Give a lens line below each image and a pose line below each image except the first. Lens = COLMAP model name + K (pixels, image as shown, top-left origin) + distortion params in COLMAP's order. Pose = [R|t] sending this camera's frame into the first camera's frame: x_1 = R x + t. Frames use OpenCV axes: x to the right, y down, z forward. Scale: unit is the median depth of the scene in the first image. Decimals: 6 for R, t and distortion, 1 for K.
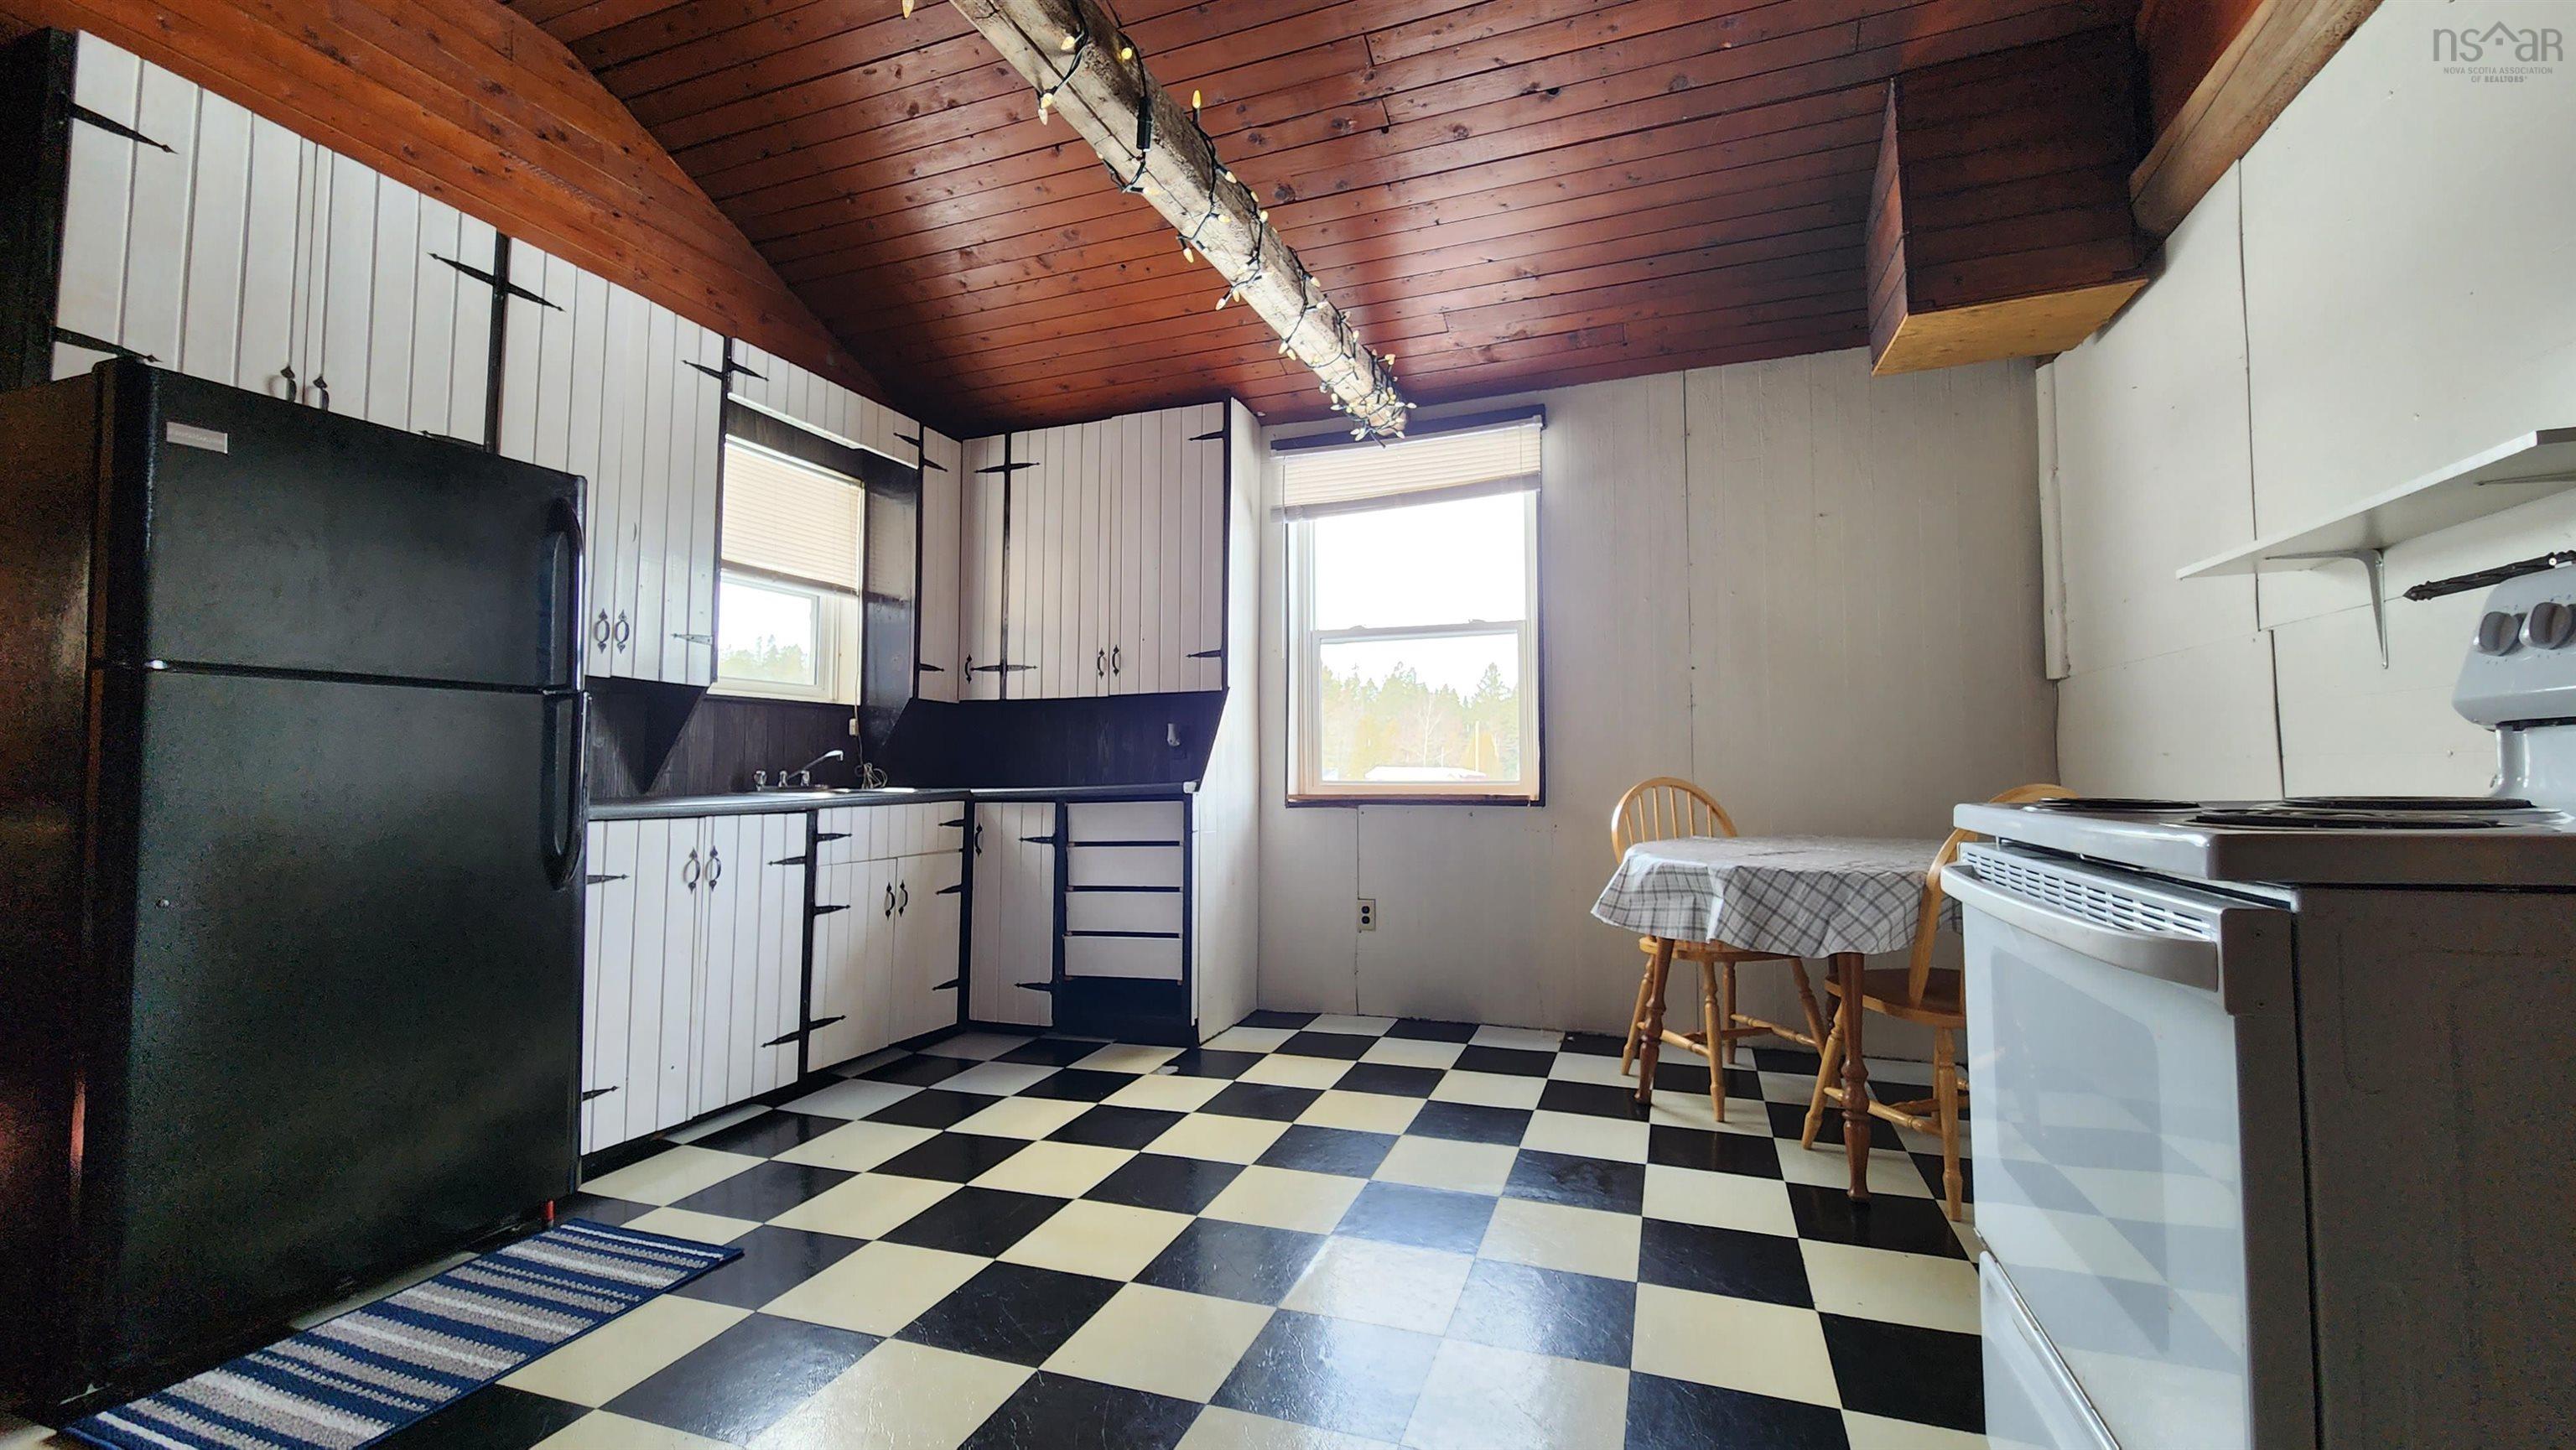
lens RADIAL K [[1051.6, 0, 1284.9], [0, 1051.6, 719.3], [0, 0, 1]] dist [0.003130, 0.000104]
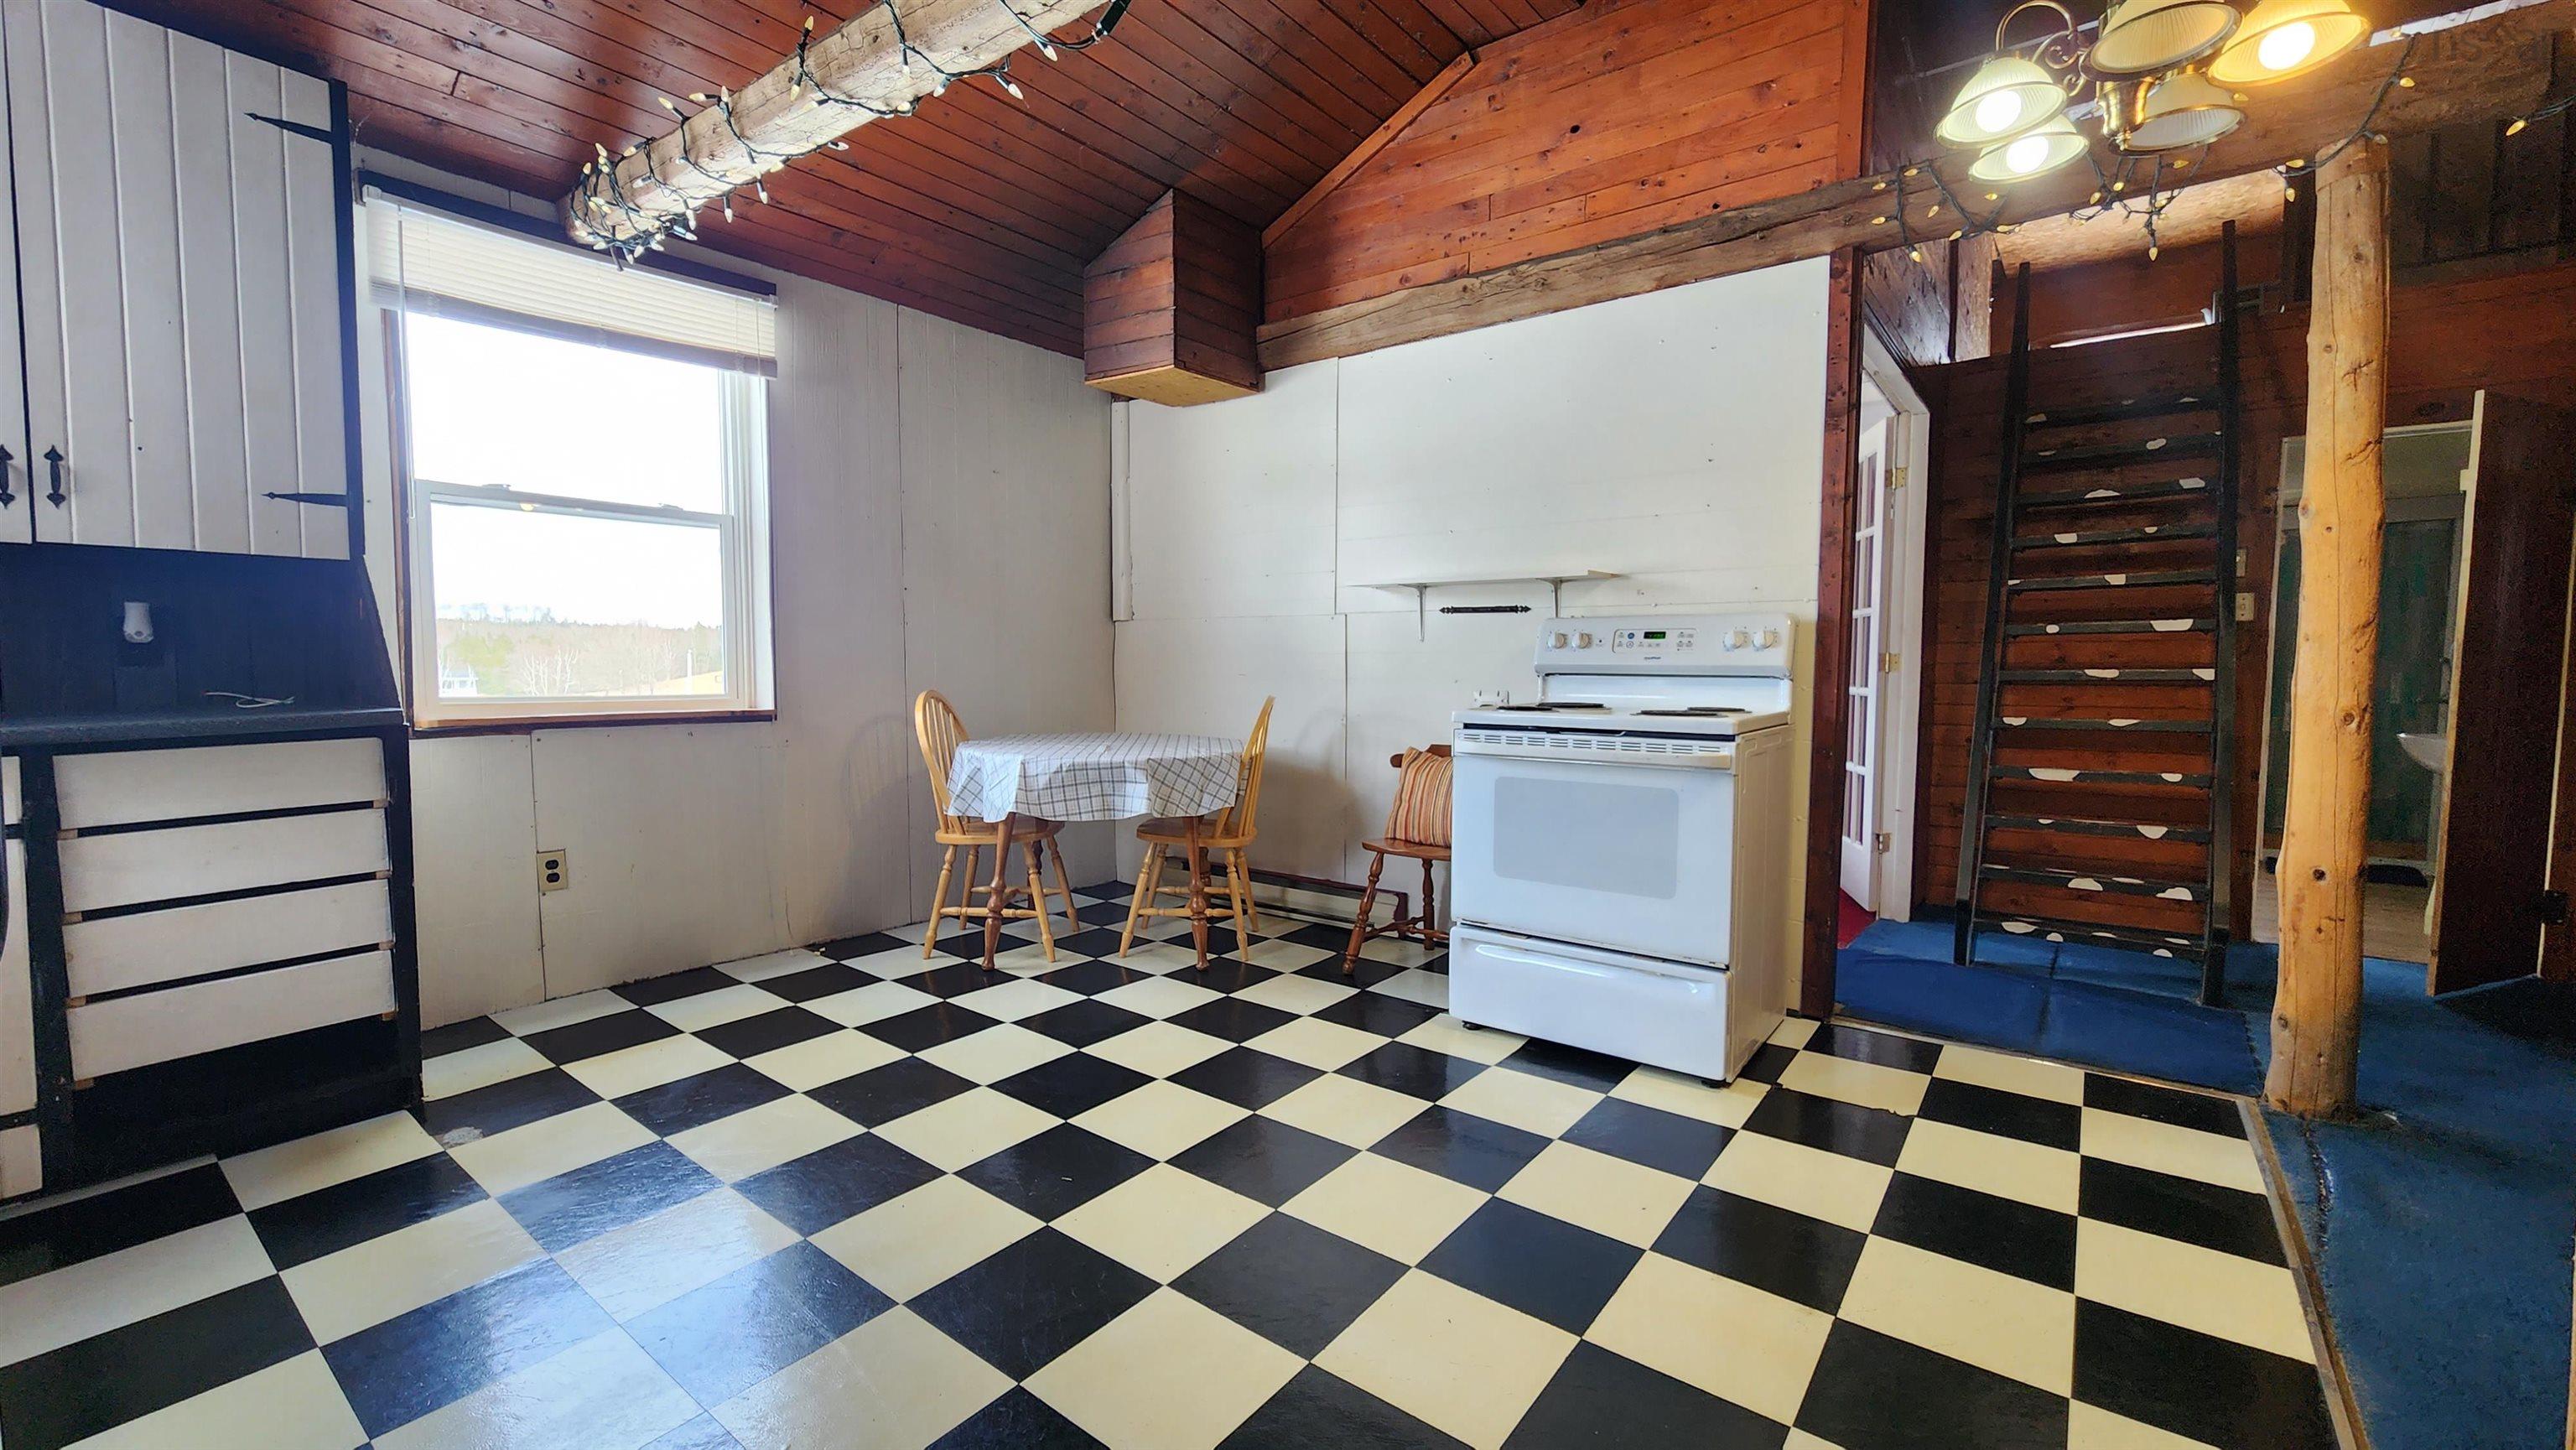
lens RADIAL K [[1050.6, 0, 1288.0], [0, 1050.6, 725.0], [0, 0, 1]] dist [0.000931, 0.000072]
pose [[0.296711, -0.046852, 0.953817, -0.531286], [-0.055353, 0.996273, 0.066156, -0.002243], [-0.953362, -0.072426, 0.293012, 0.286187]]
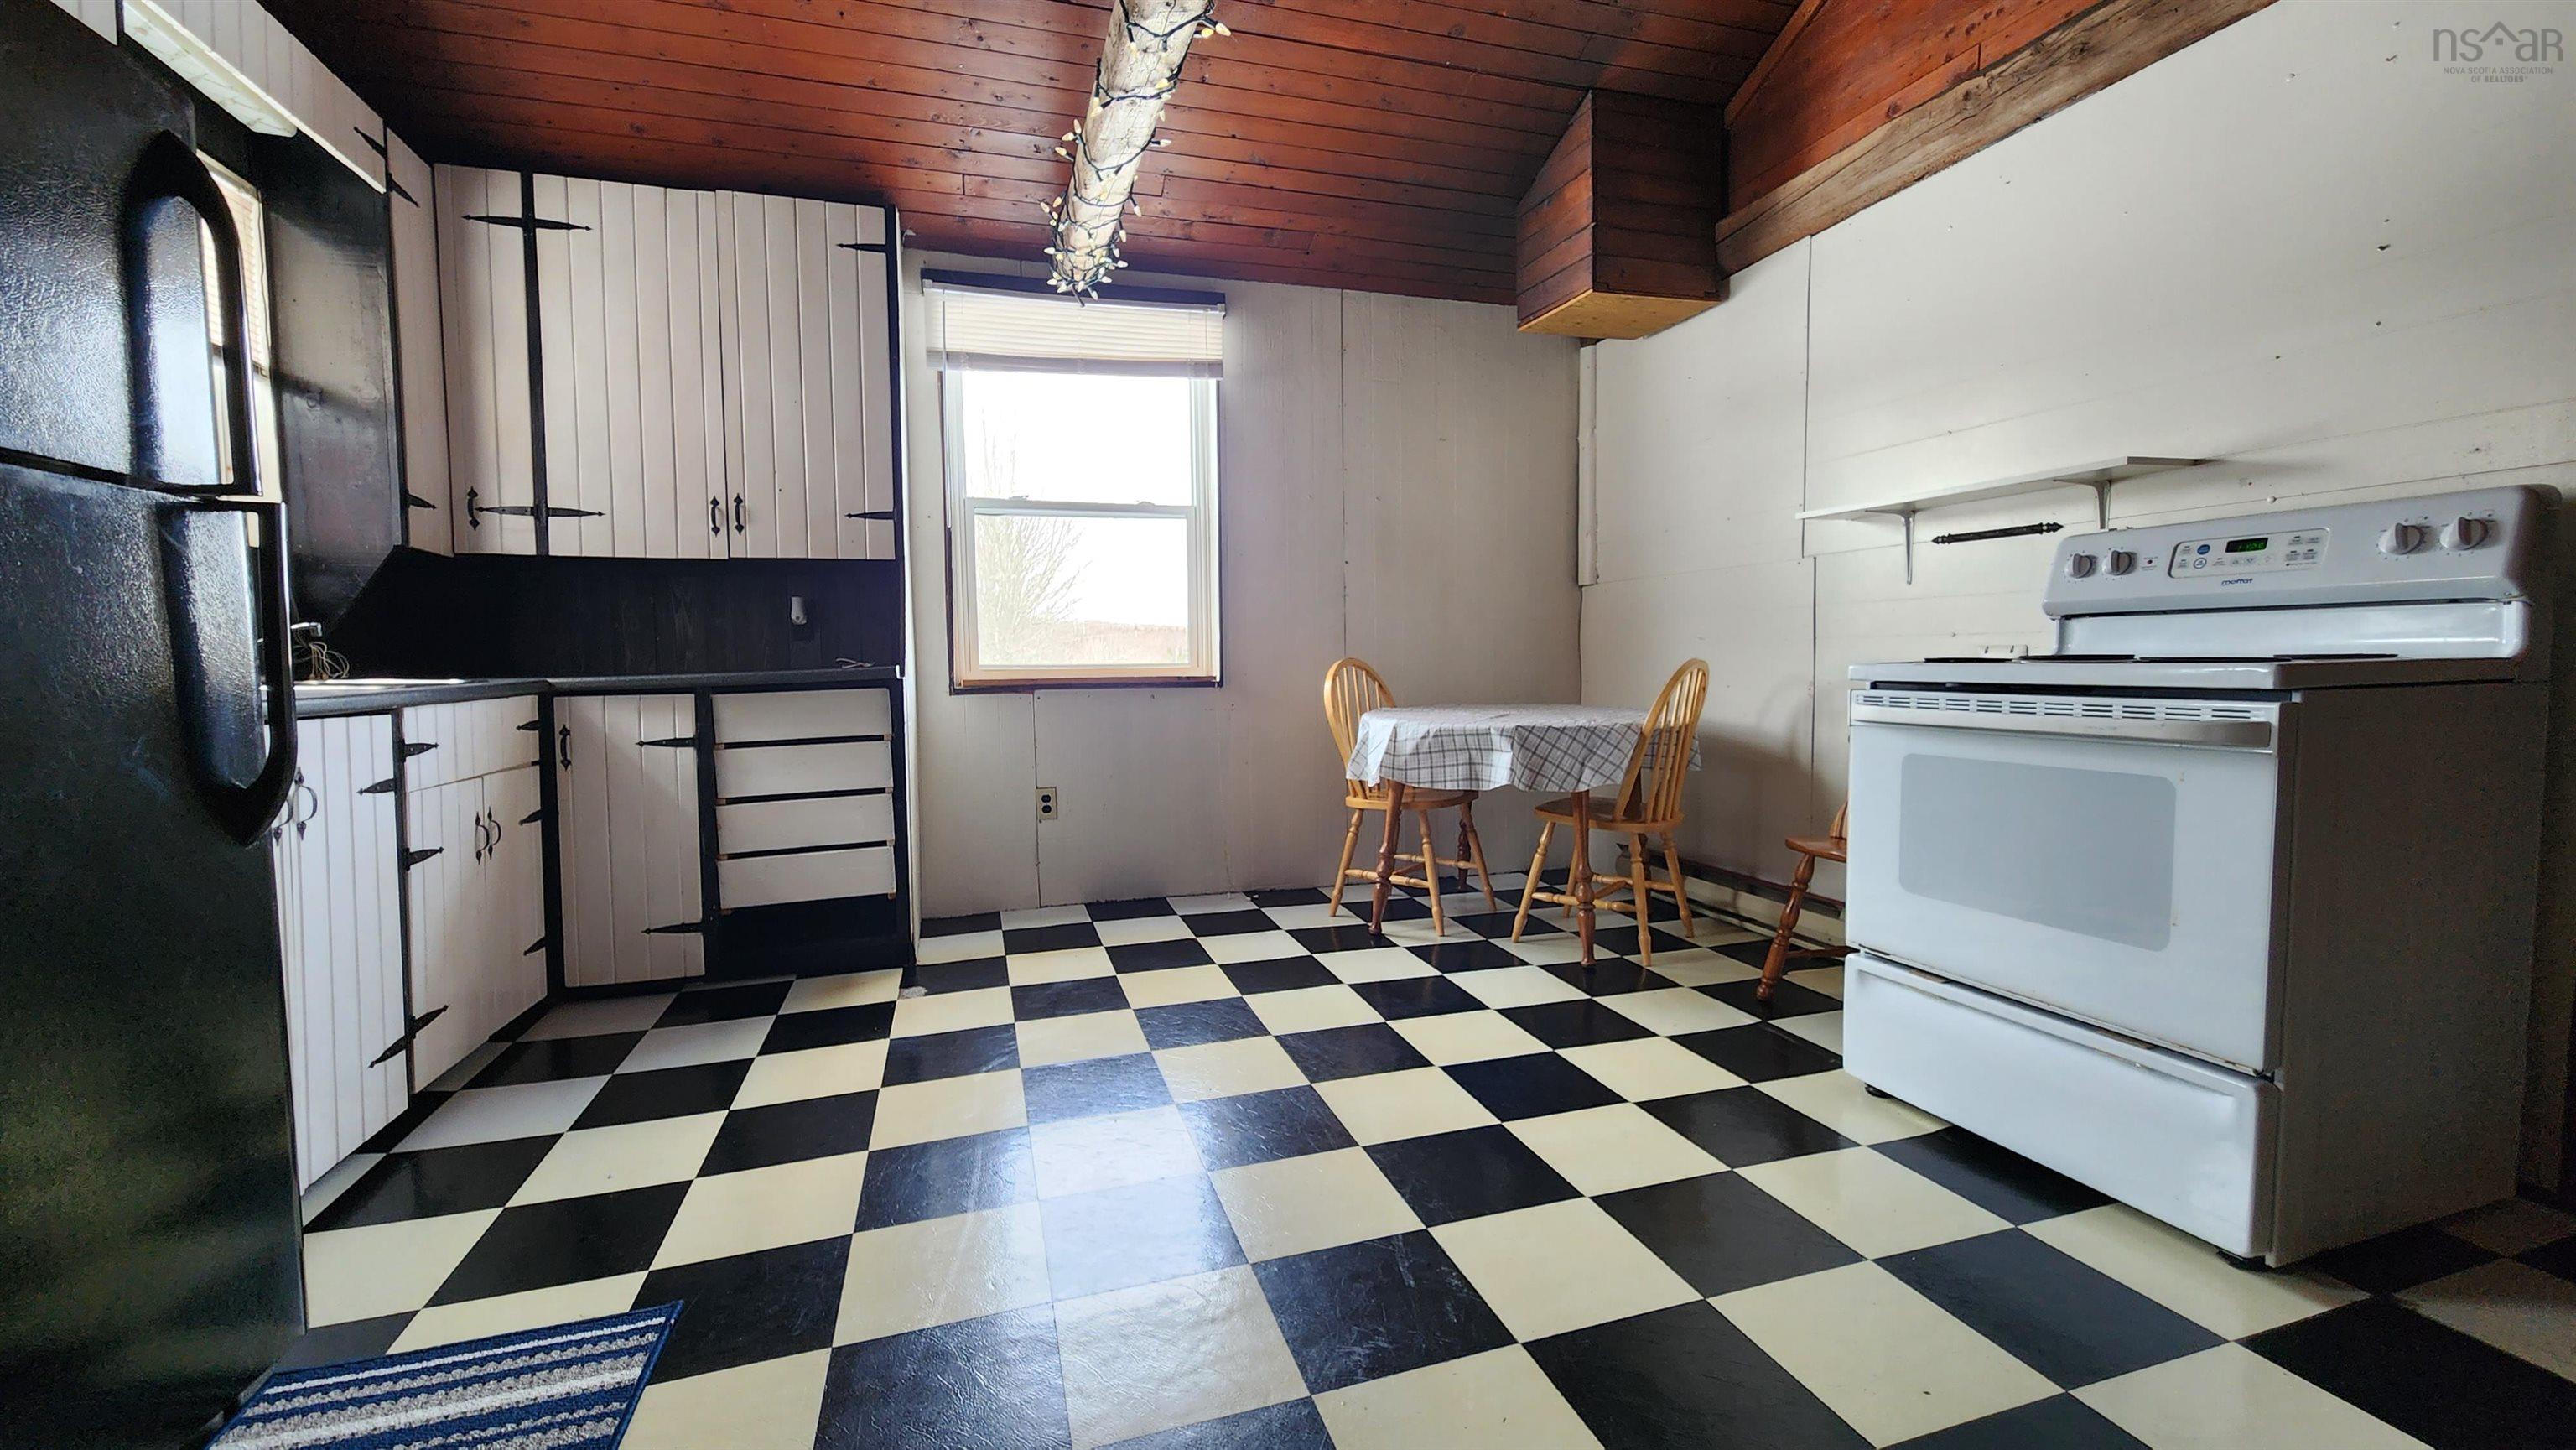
lens RADIAL K [[1050.6, 0, 1288.0], [0, 1050.6, 725.0], [0, 0, 1]] dist [0.000931, 0.000072]
pose [[0.794230, -0.040657, 0.606255, -0.351315], [-0.024127, 0.994862, 0.098326, 0.015534], [-0.607138, -0.092720, 0.789168, 0.123616]]
